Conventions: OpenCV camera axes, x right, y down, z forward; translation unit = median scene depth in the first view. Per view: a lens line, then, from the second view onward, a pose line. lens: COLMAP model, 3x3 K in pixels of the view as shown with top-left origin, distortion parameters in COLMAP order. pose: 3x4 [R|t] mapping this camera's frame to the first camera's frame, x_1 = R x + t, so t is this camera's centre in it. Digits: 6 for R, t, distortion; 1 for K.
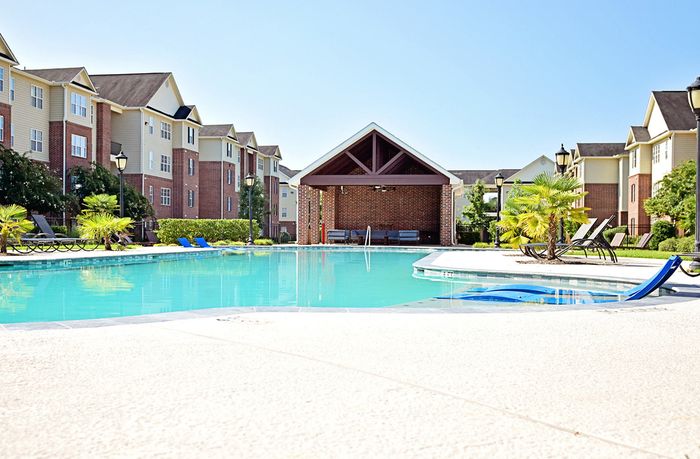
lens RADIAL K [[789.9, 0, 350.3], [0, 789.9, 234.7], [0, 0, 1]] dist [-0.054482, 0.000000]
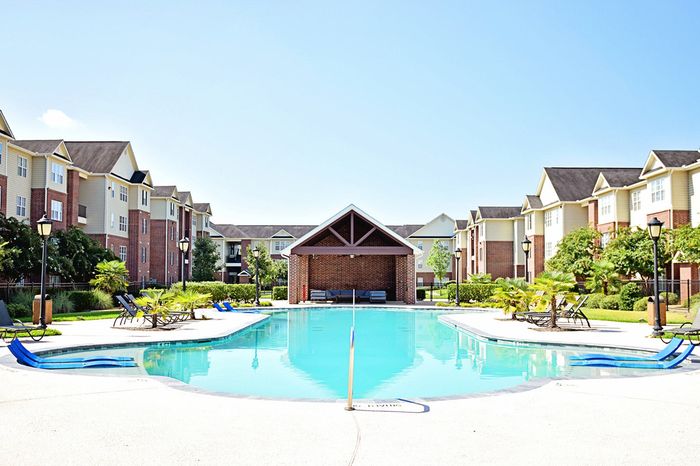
lens RADIAL K [[777.9, 0, 349.7], [0, 777.9, 228.3], [0, 0, 1]] dist [-0.082310, 0.000000]
pose [[0.984580, 0.003602, 0.174900, -0.122087], [0.006091, 0.998476, -0.054853, -0.024924], [-0.174831, 0.055073, 0.983057, -0.124069]]
